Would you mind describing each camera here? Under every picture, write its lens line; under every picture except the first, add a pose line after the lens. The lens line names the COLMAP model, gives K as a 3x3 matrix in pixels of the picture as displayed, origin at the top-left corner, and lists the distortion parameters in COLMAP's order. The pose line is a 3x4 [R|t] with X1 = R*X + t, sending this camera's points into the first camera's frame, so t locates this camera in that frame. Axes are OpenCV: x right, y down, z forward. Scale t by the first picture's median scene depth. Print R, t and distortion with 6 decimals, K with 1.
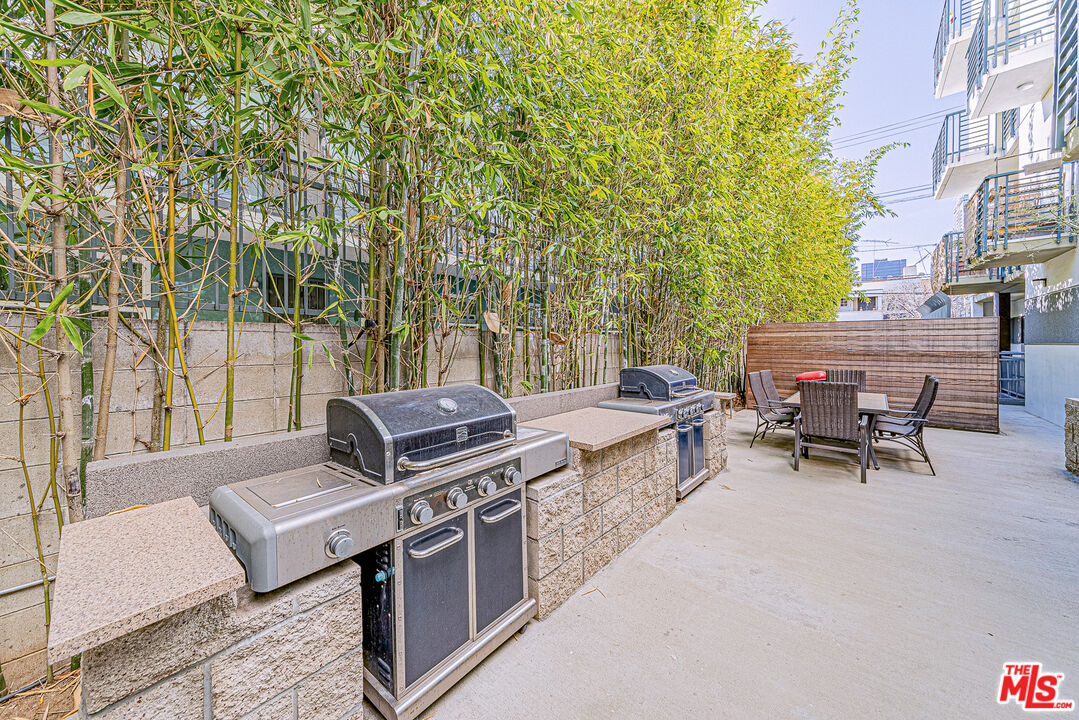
lens RADIAL K [[397.7, 0, 543.2], [0, 397.7, 354.8], [0, 0, 1]] dist [0.000242, 0.000033]
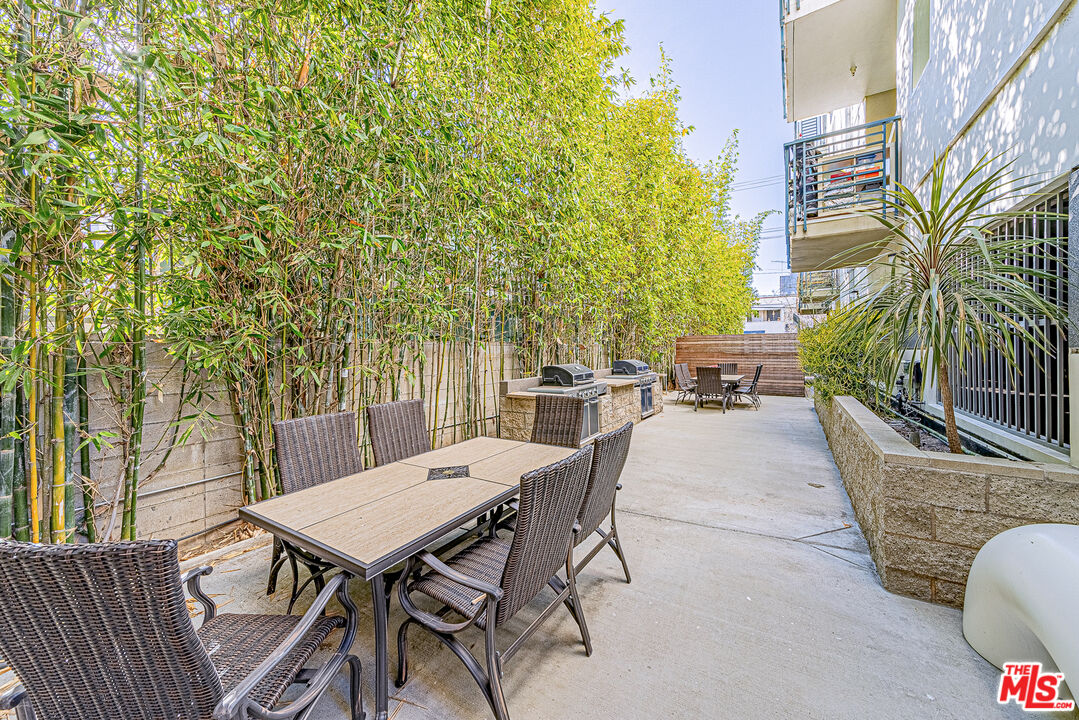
lens RADIAL K [[397.7, 0, 535.5], [0, 397.7, 353.2], [0, 0, 1]] dist [0.000242, 0.000033]
pose [[0.993157, -0.006111, 0.116624, -0.320088], [0.008370, 0.999787, -0.018889, 0.021858], [-0.116484, 0.019736, 0.992996, -0.722714]]
